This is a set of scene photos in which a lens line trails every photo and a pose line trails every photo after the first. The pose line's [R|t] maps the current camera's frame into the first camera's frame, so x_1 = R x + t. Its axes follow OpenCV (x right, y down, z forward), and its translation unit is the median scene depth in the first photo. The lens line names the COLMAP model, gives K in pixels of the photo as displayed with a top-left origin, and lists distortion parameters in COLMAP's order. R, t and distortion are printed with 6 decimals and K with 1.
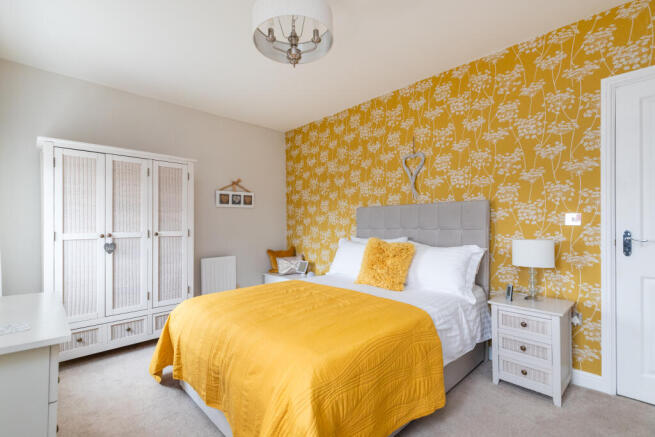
lens RADIAL K [[299.9, 0, 328.6], [0, 299.9, 221.1], [0, 0, 1]] dist [-0.004082, -0.000259]
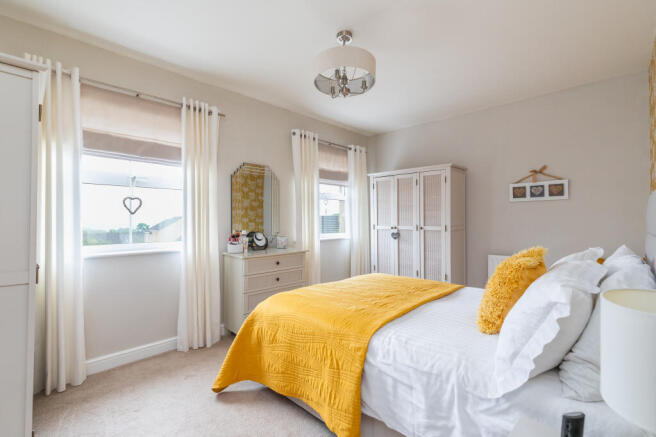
lens RADIAL K [[300.4, 0, 329.1], [0, 300.4, 218.9], [0, 0, 1]] dist [-0.004082, -0.000259]
pose [[0.002071, 0.001838, -0.999996, 0.717986], [0.011814, 0.999928, 0.001862, -0.004239], [0.999928, -0.011818, 0.002049, 0.566583]]
